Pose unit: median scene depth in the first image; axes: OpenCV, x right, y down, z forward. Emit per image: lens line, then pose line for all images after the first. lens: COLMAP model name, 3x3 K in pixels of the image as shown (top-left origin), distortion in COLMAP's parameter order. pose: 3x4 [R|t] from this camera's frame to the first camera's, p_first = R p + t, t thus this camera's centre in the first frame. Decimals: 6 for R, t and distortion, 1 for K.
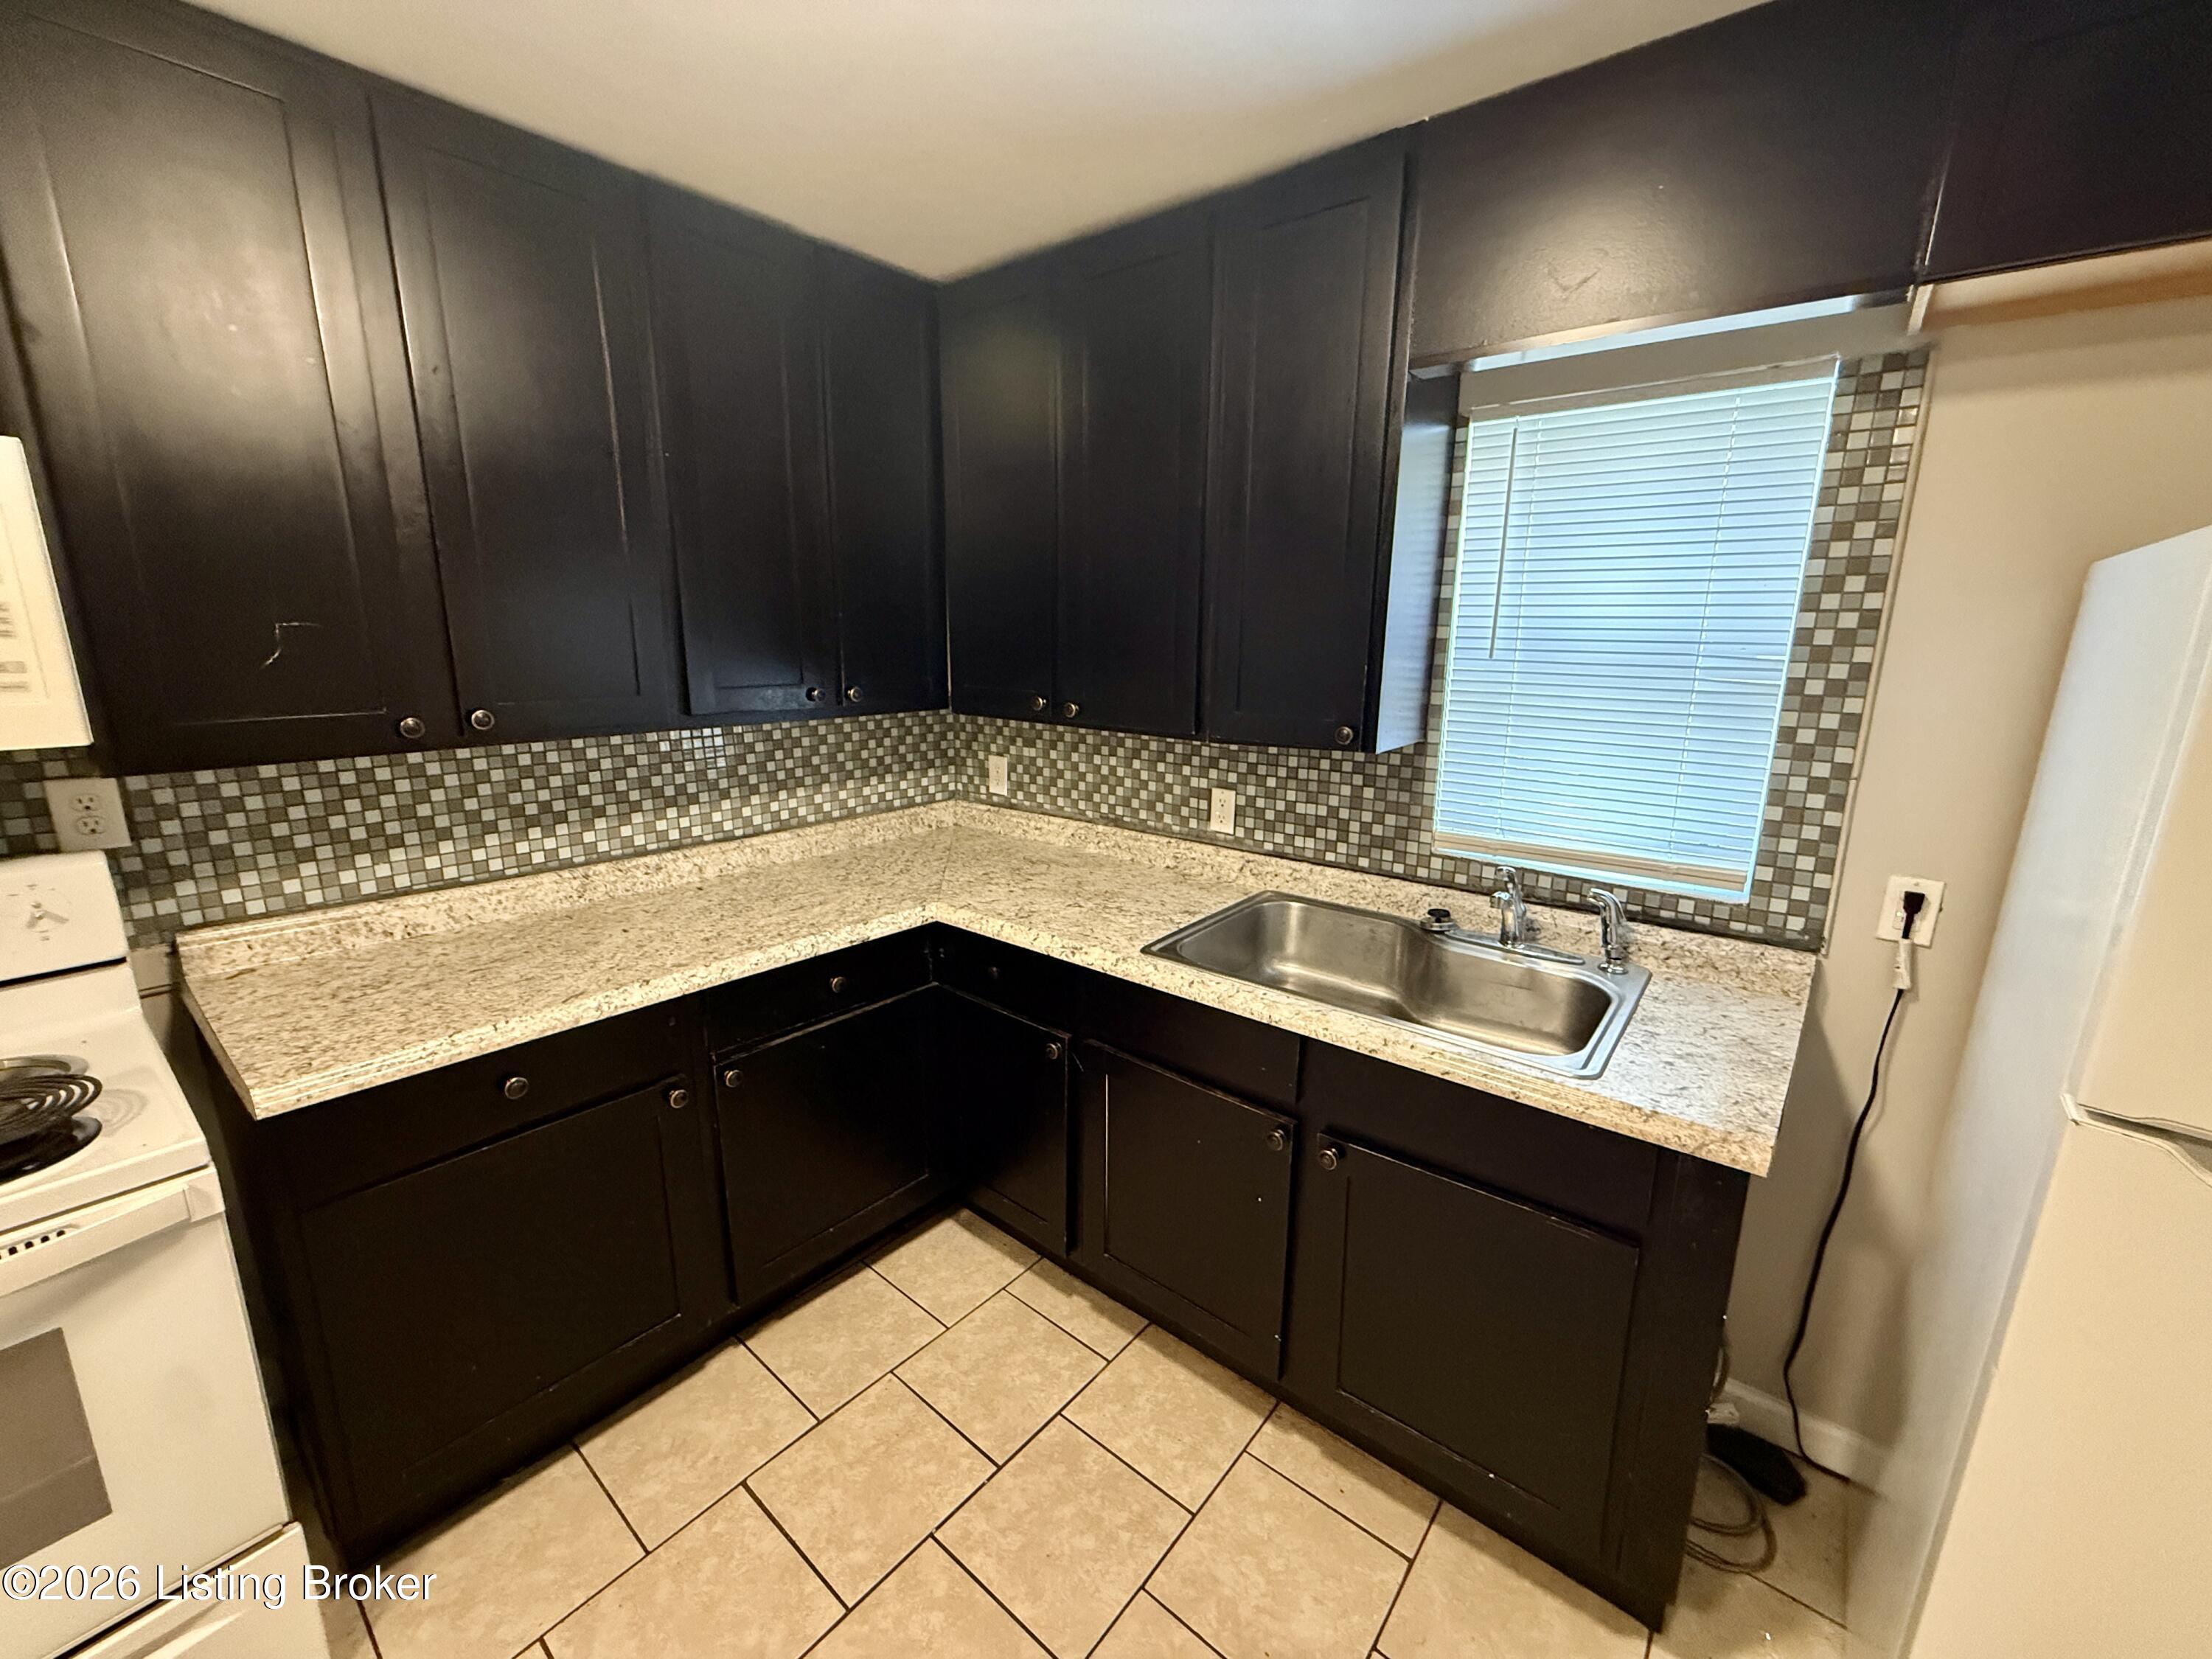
lens RADIAL K [[886.3, 0, 1098.0], [0, 886.3, 828.2], [0, 0, 1]] dist [0.001380, 0.000325]
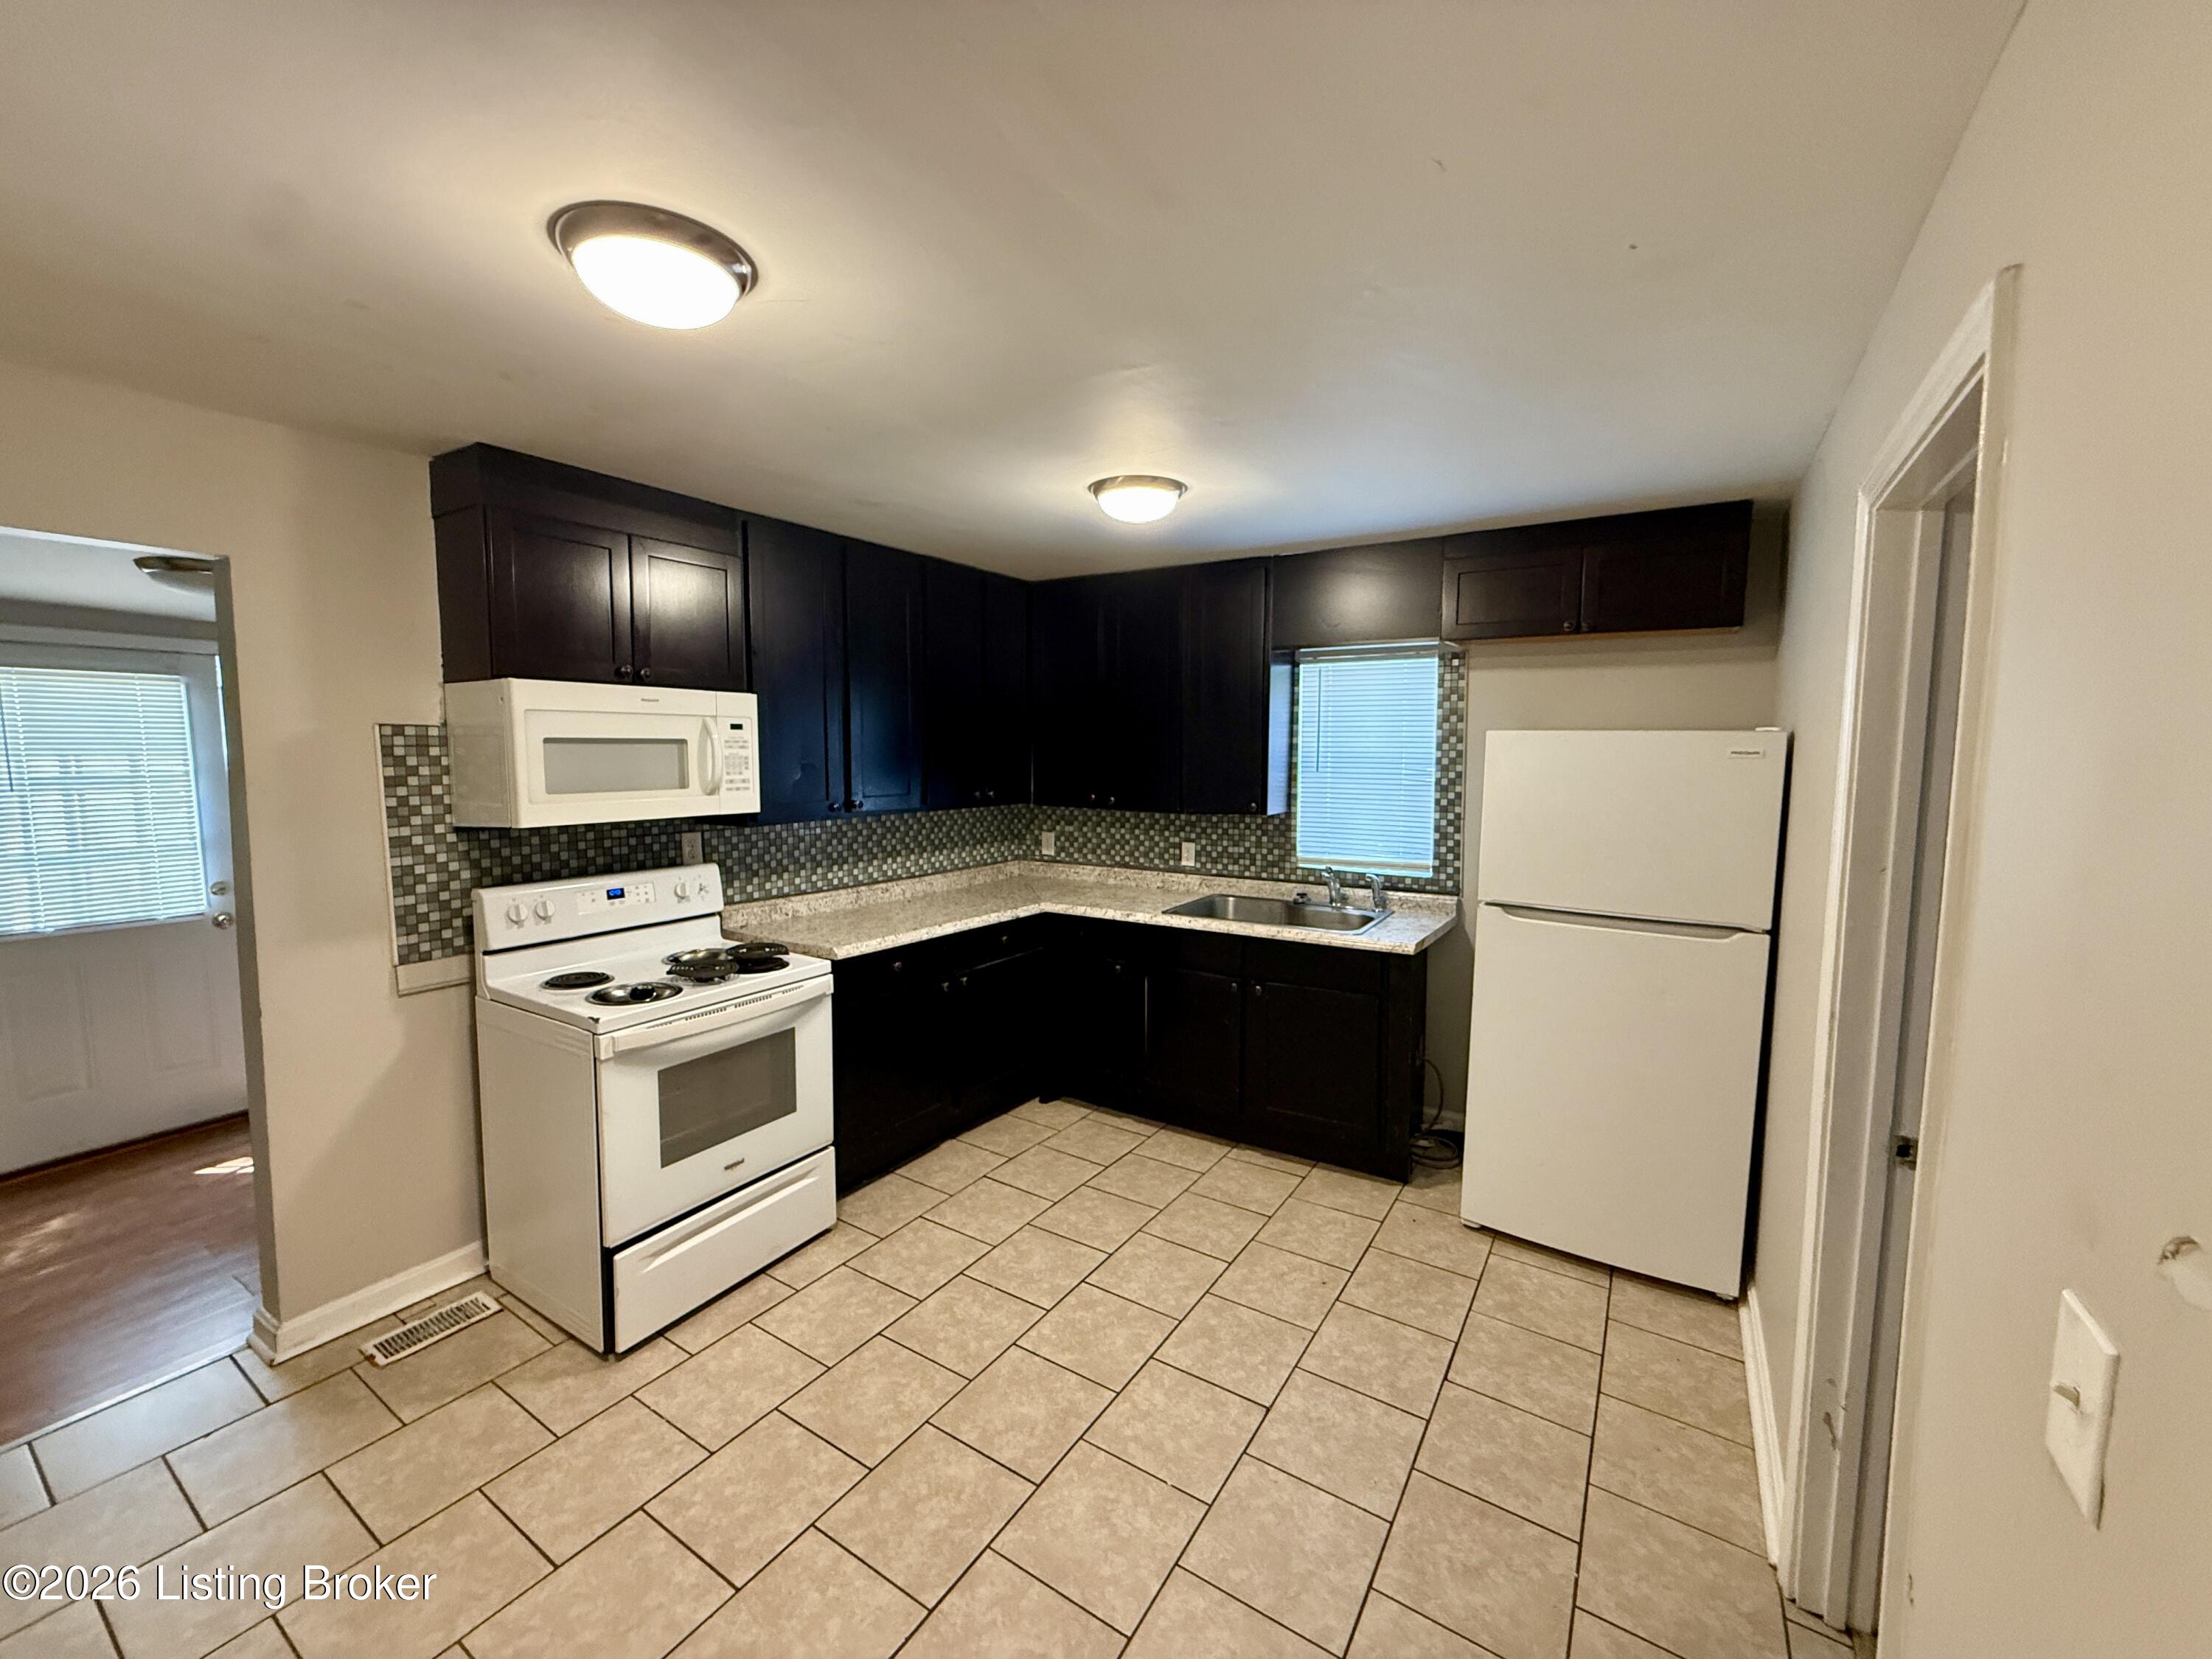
lens RADIAL K [[886.3, 0, 1098.0], [0, 886.3, 828.2], [0, 0, 1]] dist [0.001380, 0.000325]
pose [[0.992797, -0.018103, 0.118435, -0.298853], [0.033412, 0.991135, -0.128589, 0.179123], [-0.115058, 0.131620, 0.984600, -0.911054]]
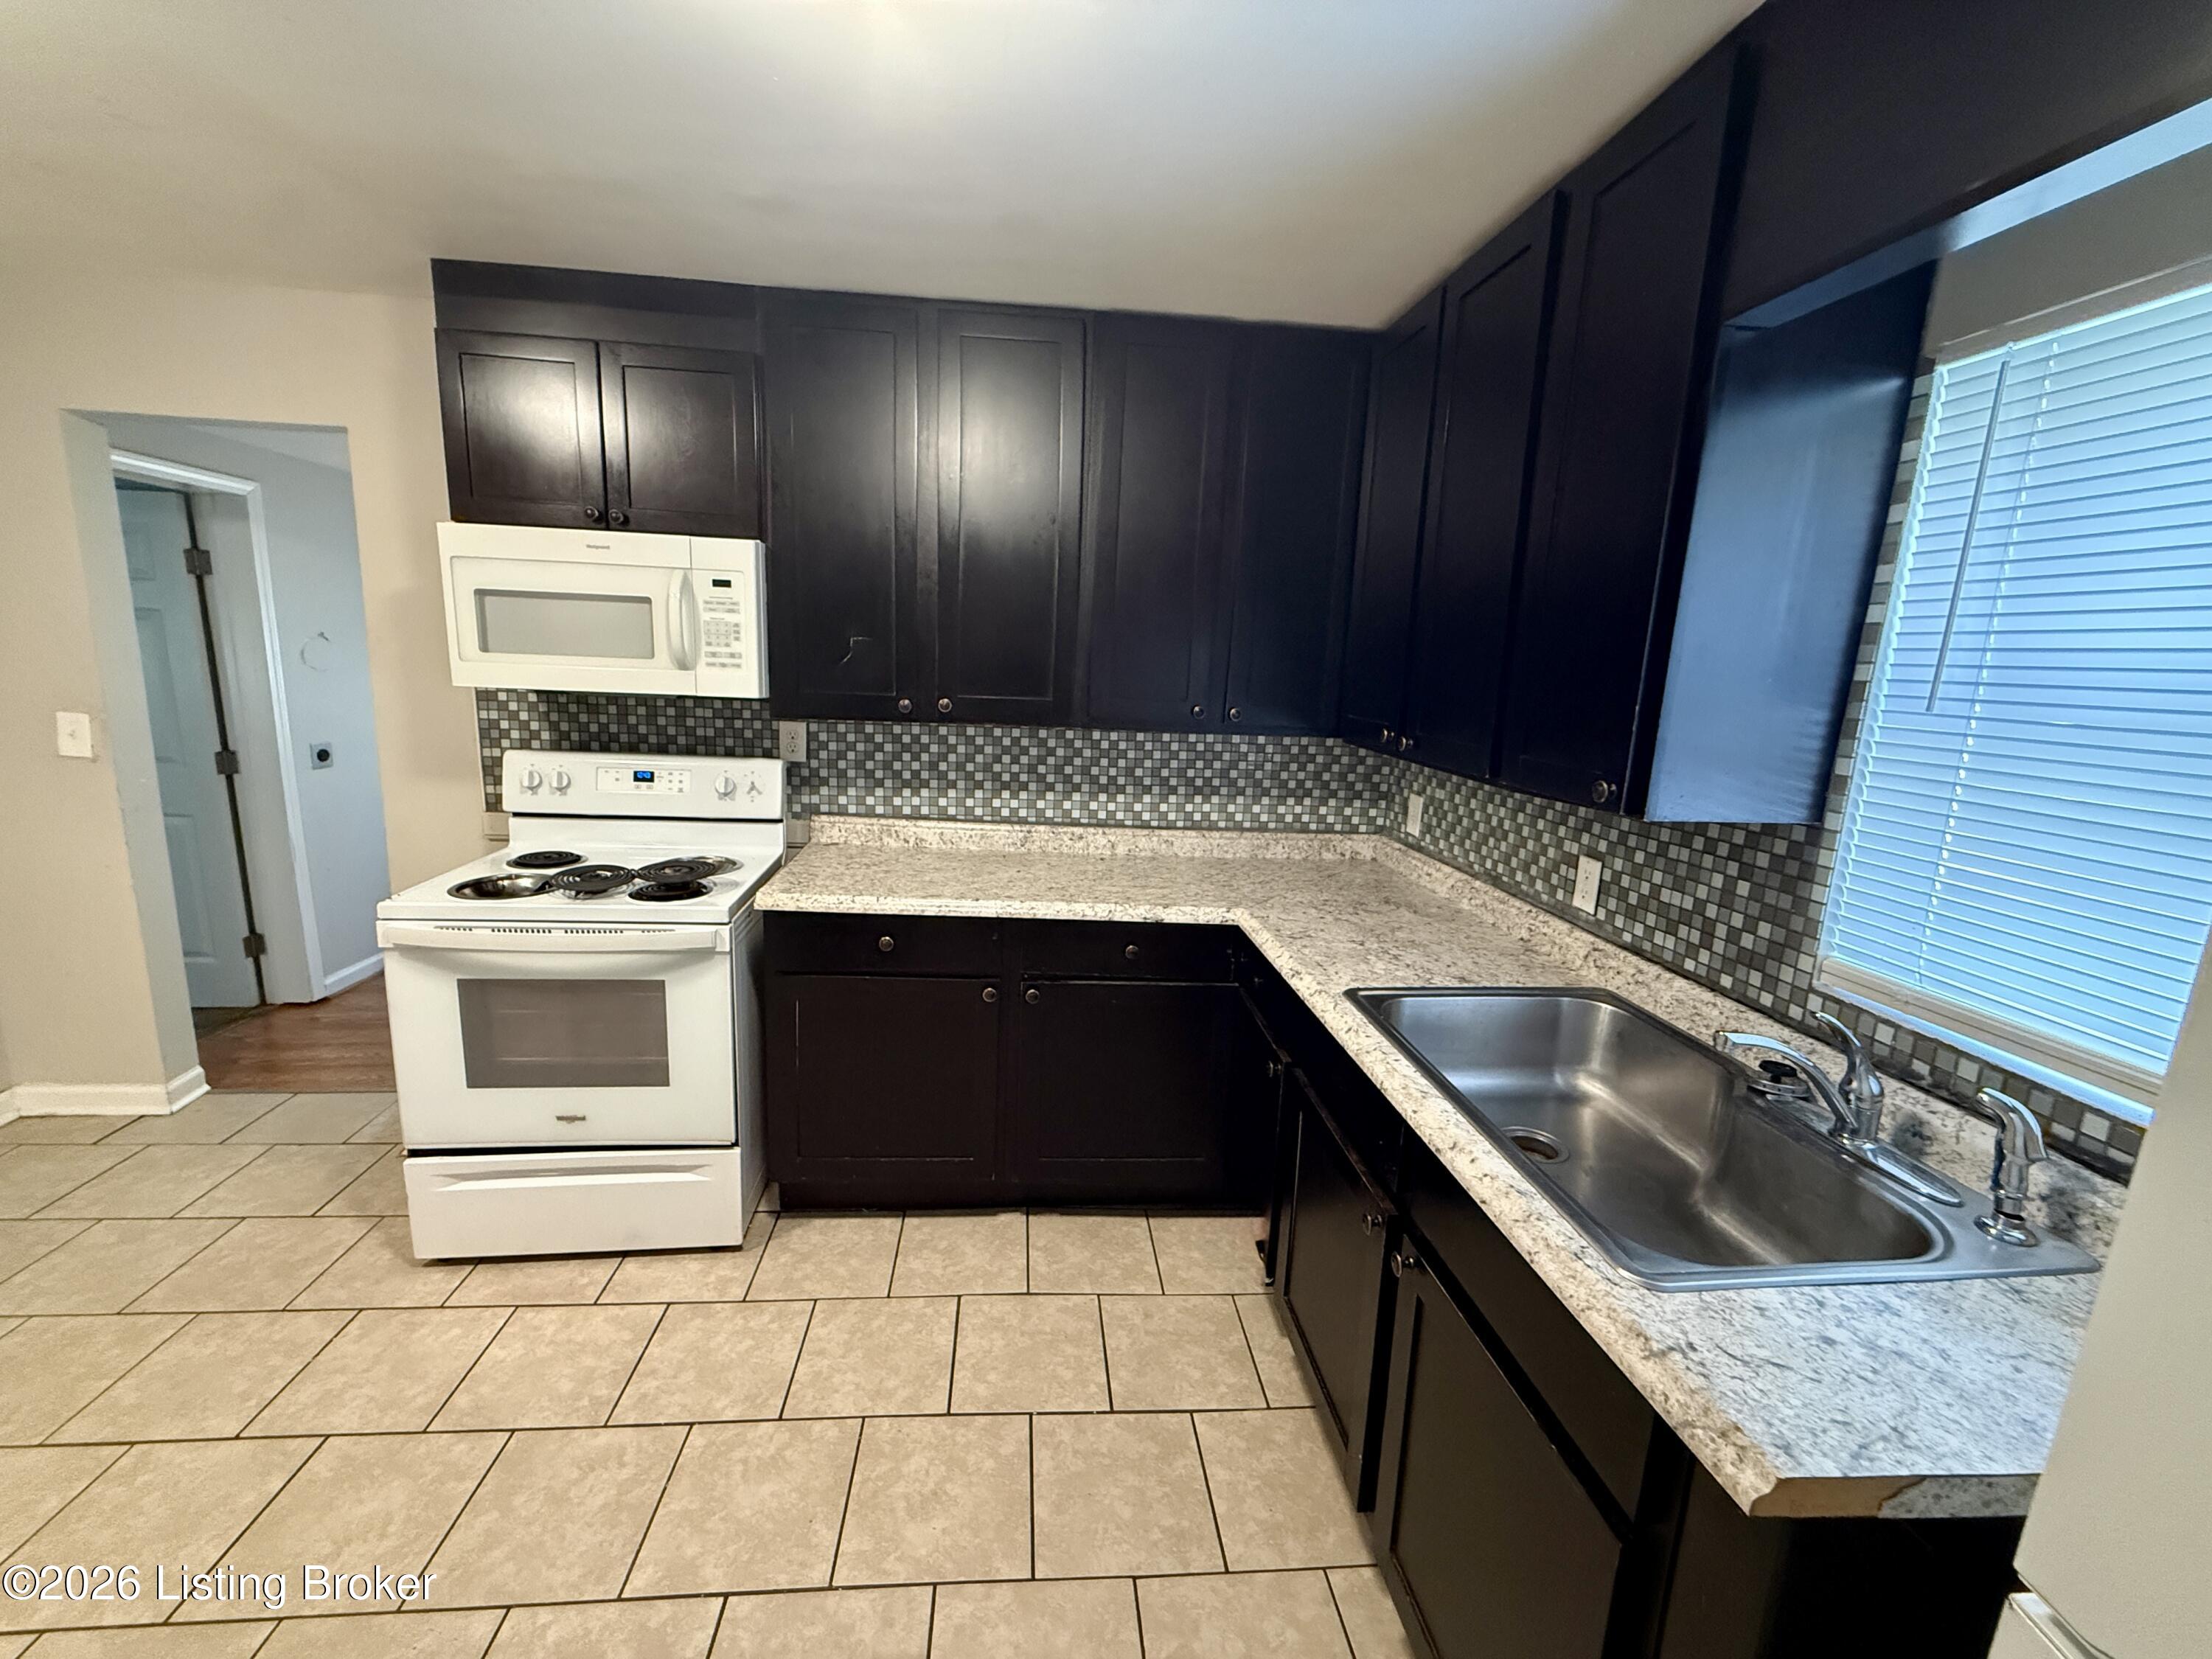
lens RADIAL K [[886.3, 0, 1098.0], [0, 886.3, 828.2], [0, 0, 1]] dist [0.001380, 0.000325]
pose [[0.703010, 0.154855, -0.694116, 0.436071], [-0.192433, 0.981018, 0.023963, -0.003486], [0.684651, 0.116724, 0.719464, 0.101494]]
